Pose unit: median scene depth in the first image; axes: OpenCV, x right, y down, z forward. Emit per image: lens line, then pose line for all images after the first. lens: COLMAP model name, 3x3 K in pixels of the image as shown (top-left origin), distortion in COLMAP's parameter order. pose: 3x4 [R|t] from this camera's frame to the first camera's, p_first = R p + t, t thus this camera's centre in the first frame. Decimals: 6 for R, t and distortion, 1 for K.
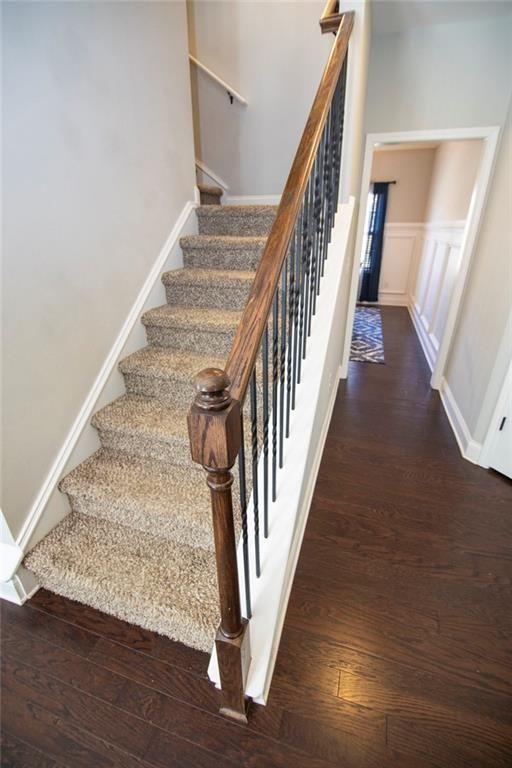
lens RADIAL K [[343.9, 0, 256.0], [0, 343.9, 384.0], [0, 0, 1]] dist [-0.018259, -0.001763]
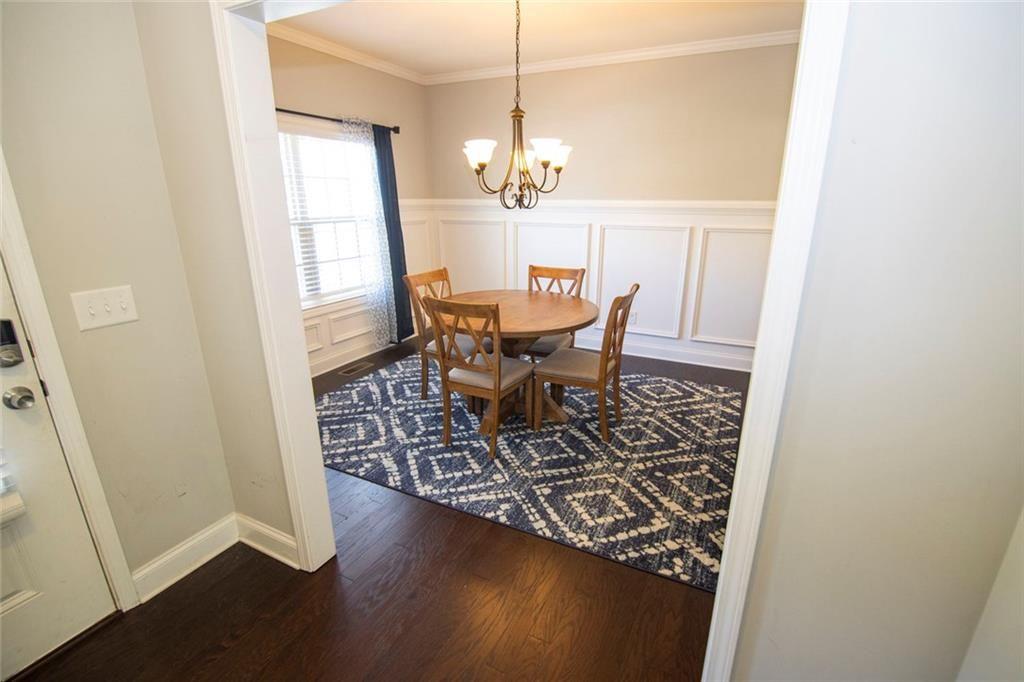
lens RADIAL K [[458.6, 0, 512.0], [0, 458.6, 341.0], [0, 0, 1]] dist [-0.018259, -0.001763]
pose [[0.141939, -0.280853, 0.949197, -0.424005], [0.407379, 0.890510, 0.202571, -0.404601], [-0.902162, 0.357930, 0.240812, 0.875701]]
